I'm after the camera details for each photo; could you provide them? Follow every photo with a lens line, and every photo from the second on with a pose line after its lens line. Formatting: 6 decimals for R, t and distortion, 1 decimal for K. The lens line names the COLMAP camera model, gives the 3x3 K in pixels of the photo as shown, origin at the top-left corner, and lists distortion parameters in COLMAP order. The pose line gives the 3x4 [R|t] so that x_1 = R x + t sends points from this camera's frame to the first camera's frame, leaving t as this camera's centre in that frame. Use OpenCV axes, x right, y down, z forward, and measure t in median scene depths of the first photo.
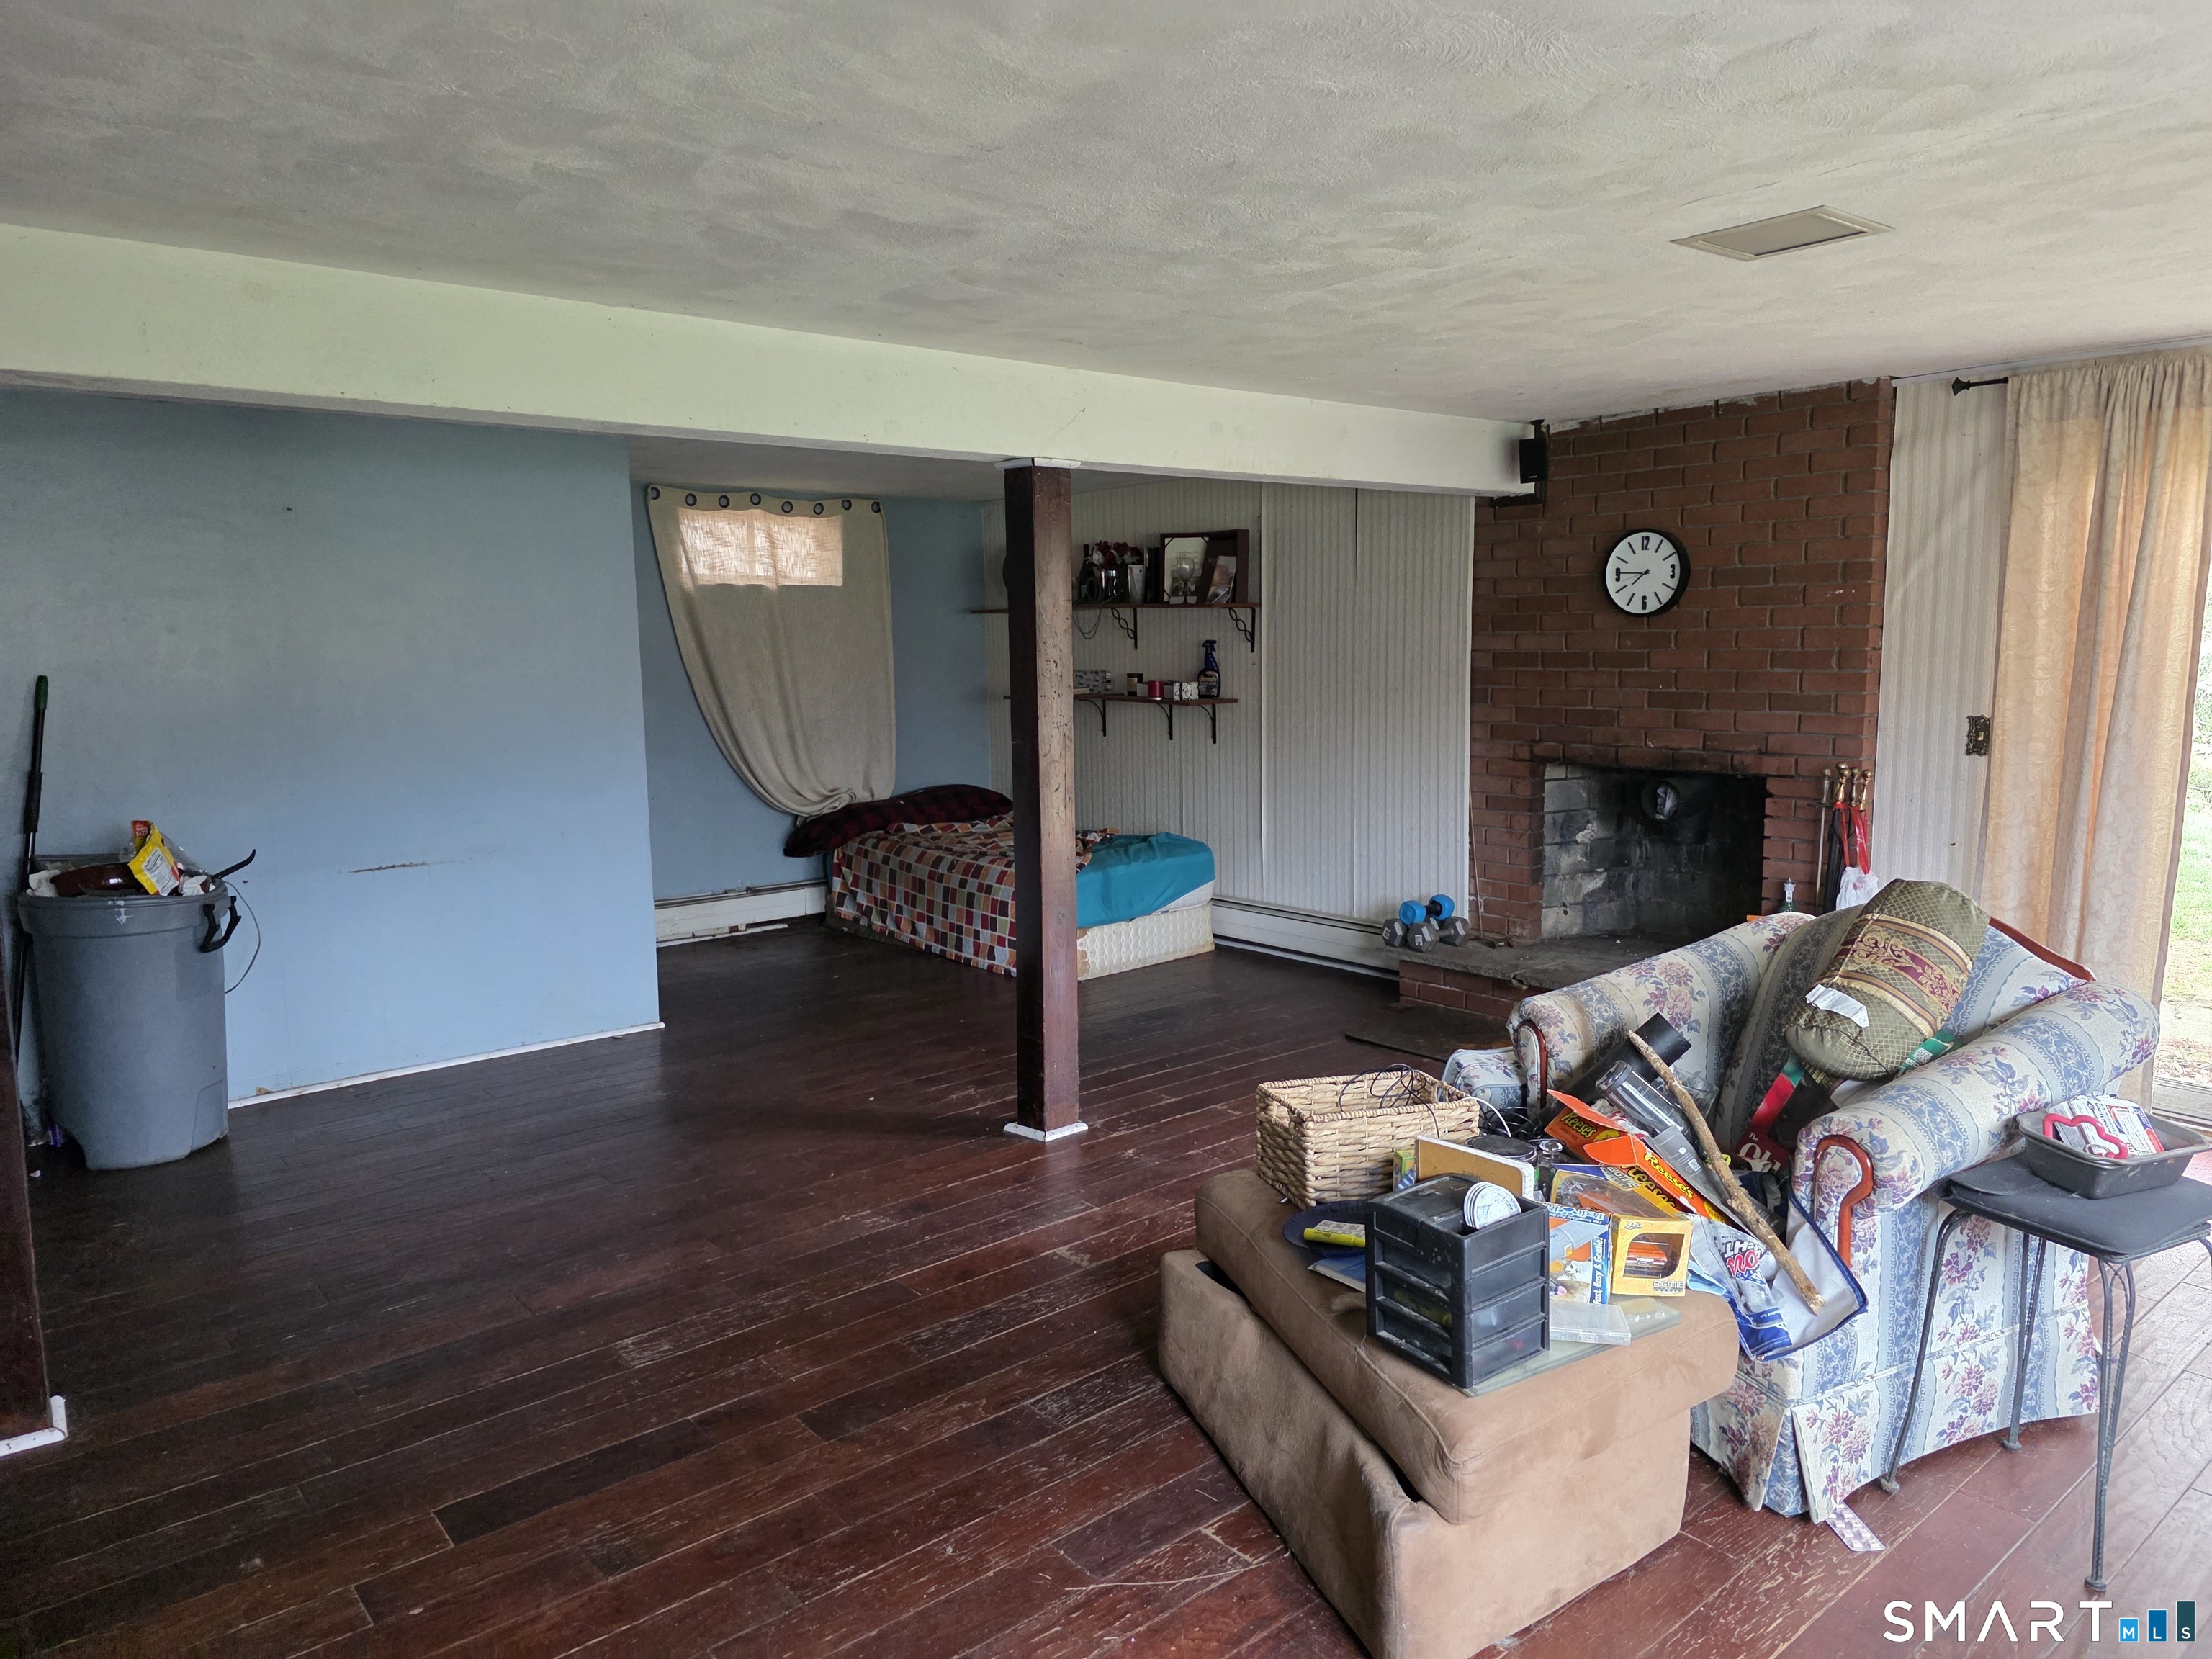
lens RADIAL K [[1475.9, 0, 1115.0], [0, 1475.9, 808.6], [0, 0, 1]] dist [0.074112, -0.069003]
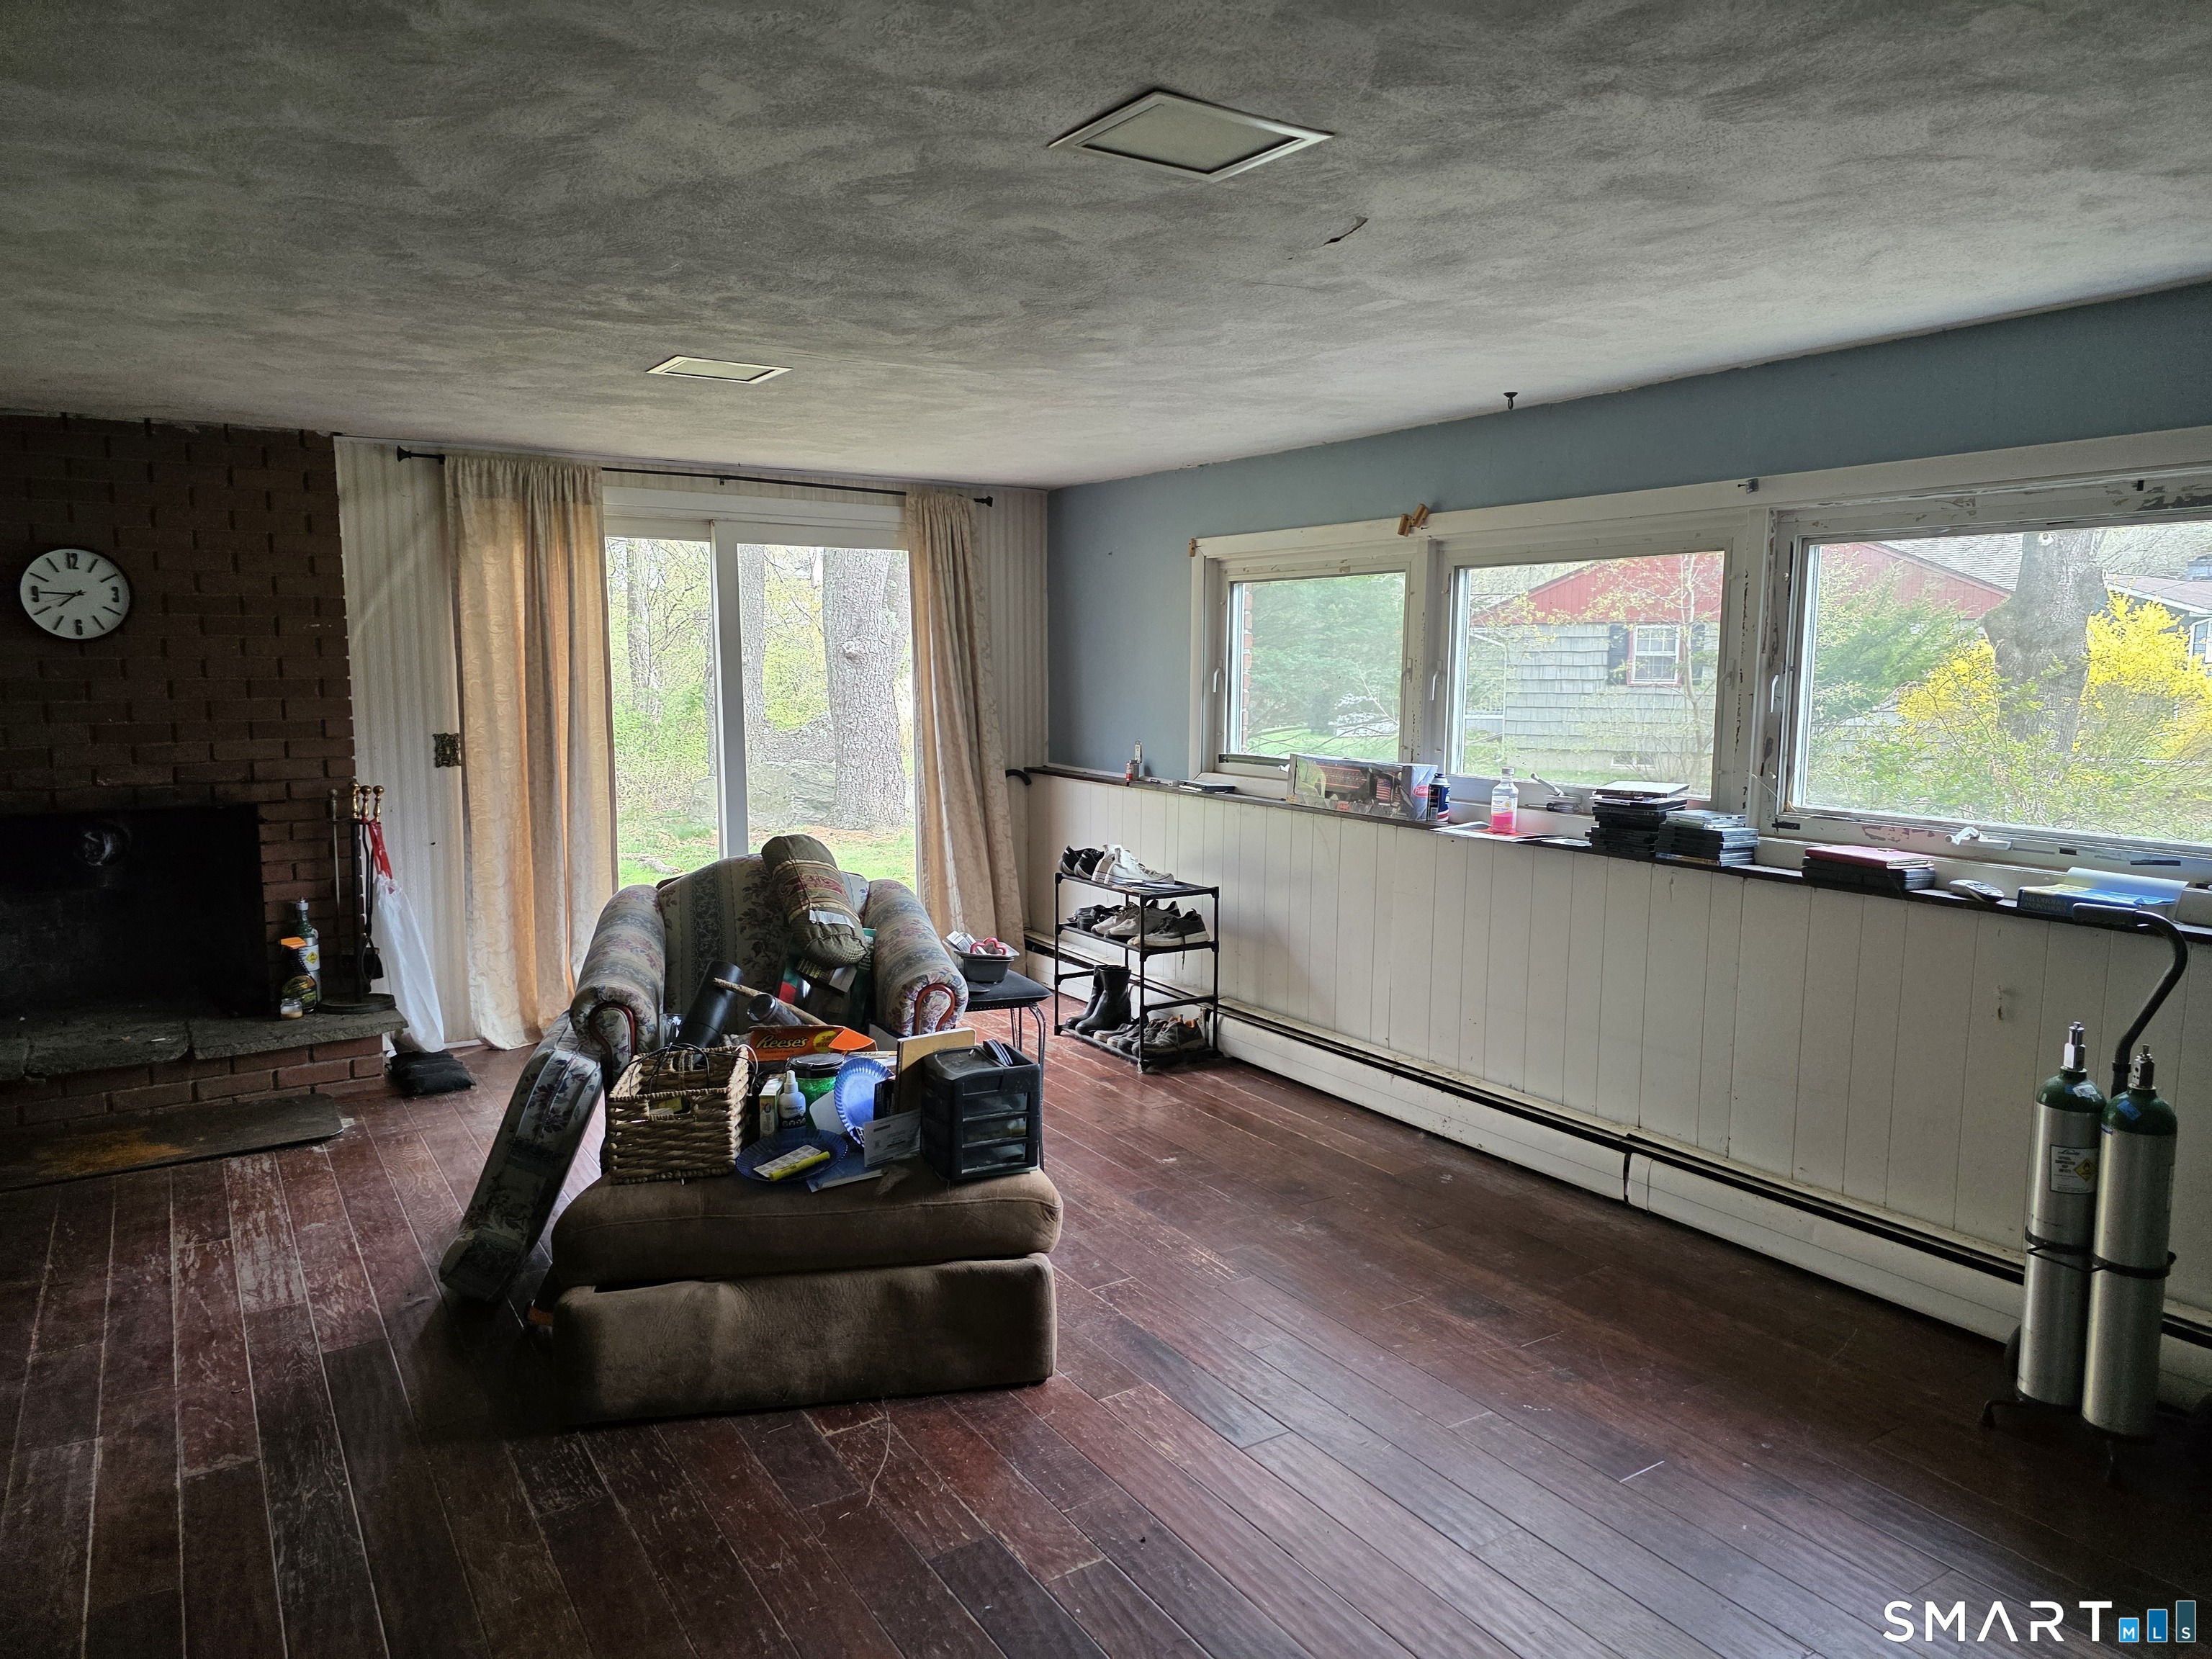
lens RADIAL K [[1480.7, 0, 1107.8], [0, 1480.7, 839.7], [0, 0, 1]] dist [0.070866, -0.064617]
pose [[0.137914, -0.111025, 0.984202, -0.579454], [0.113252, 0.988948, 0.095690, -0.034653], [-0.983948, 0.098266, 0.148963, 0.328555]]
